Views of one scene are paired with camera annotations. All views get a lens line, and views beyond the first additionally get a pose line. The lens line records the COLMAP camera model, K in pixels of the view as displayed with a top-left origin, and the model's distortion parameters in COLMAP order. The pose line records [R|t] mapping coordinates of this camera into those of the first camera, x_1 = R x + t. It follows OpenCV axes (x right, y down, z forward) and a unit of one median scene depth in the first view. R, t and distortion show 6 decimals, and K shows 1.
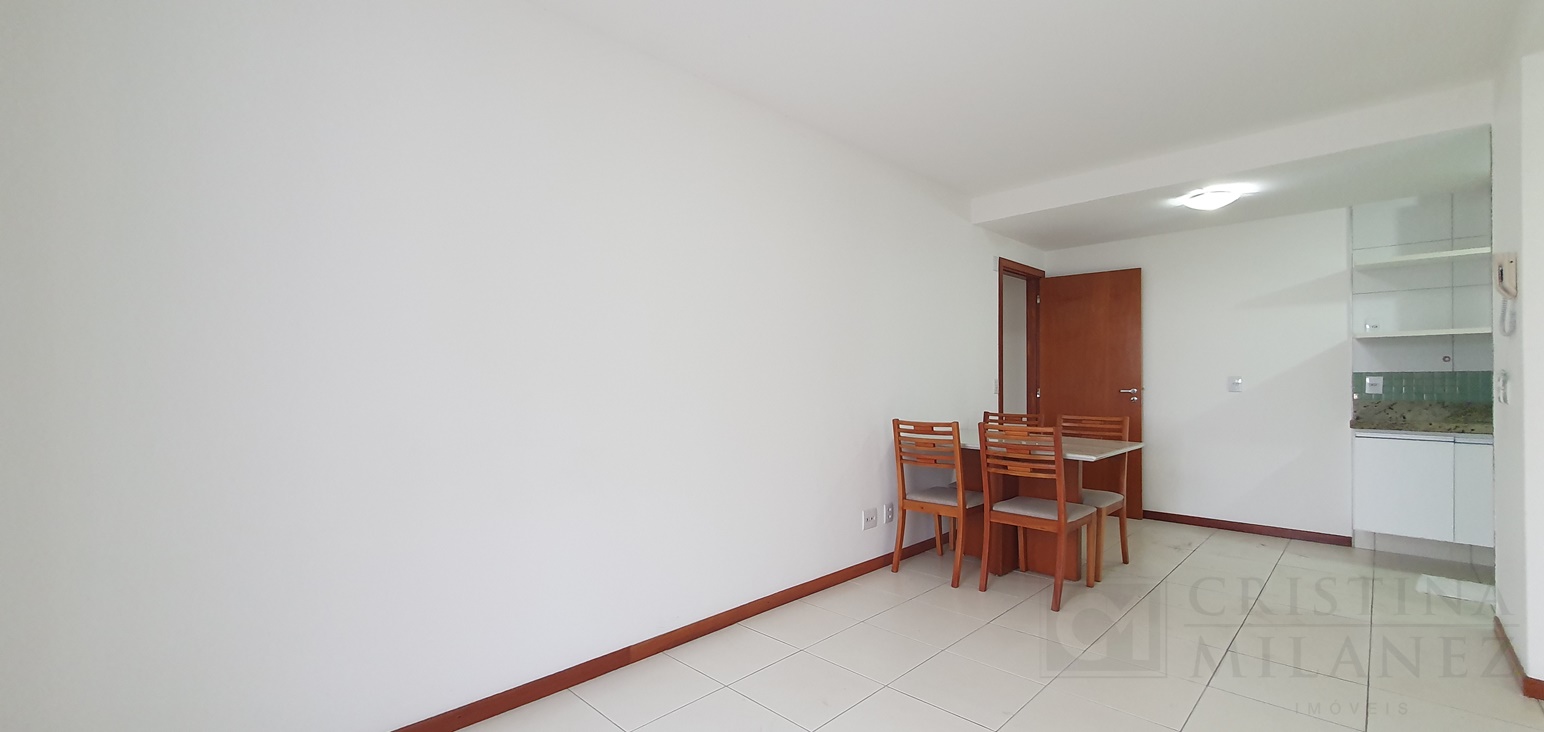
lens RADIAL K [[610.2, 0, 770.8], [0, 610.2, 378.2], [0, 0, 1]] dist [0.000691, -0.000500]
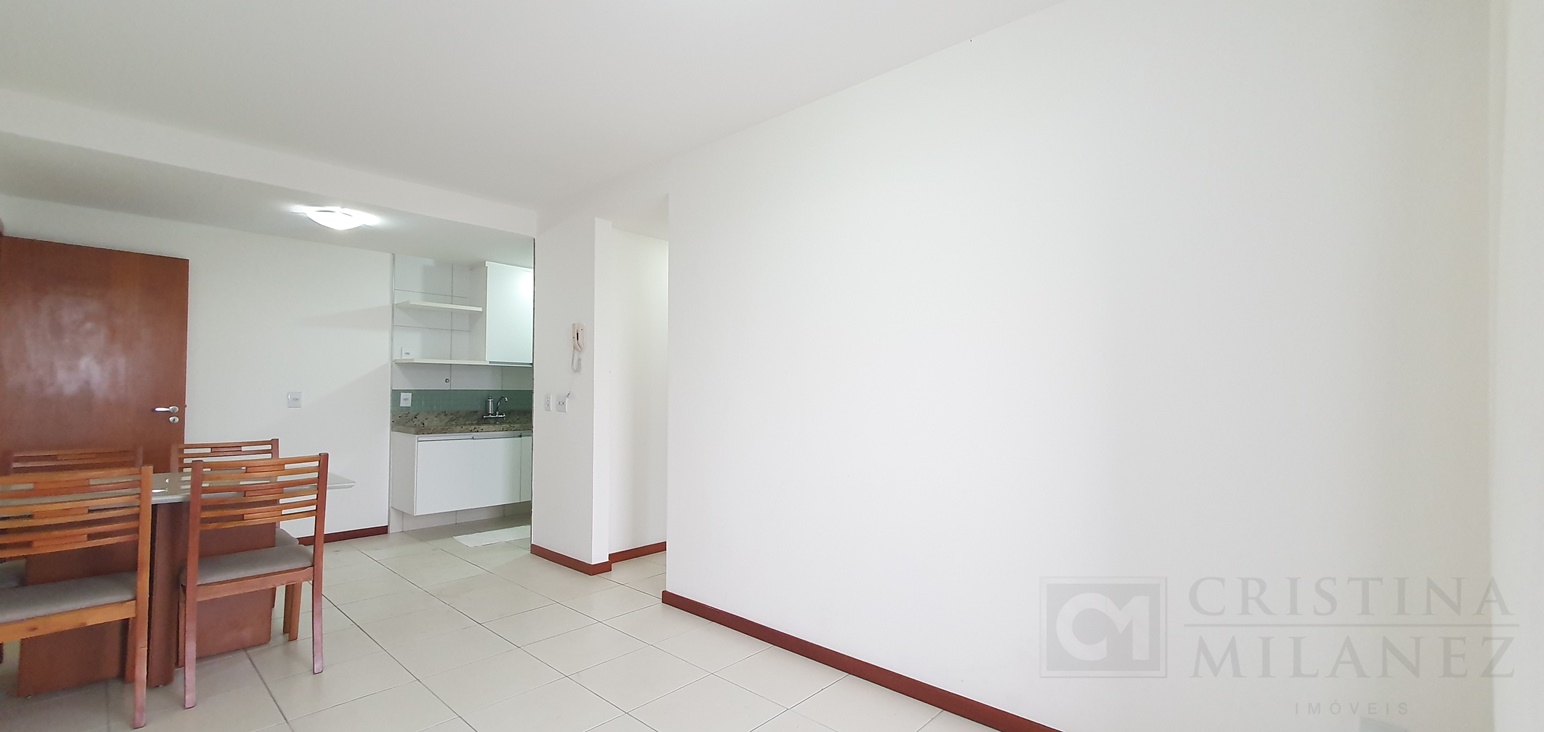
lens RADIAL K [[610.2, 0, 770.8], [0, 610.2, 378.2], [0, 0, 1]] dist [0.000691, -0.000500]
pose [[-0.054755, 0.024248, 0.998205, -0.318815], [-0.005931, 0.999680, -0.024609, -0.006660], [-0.998482, -0.007268, -0.054594, 0.319953]]
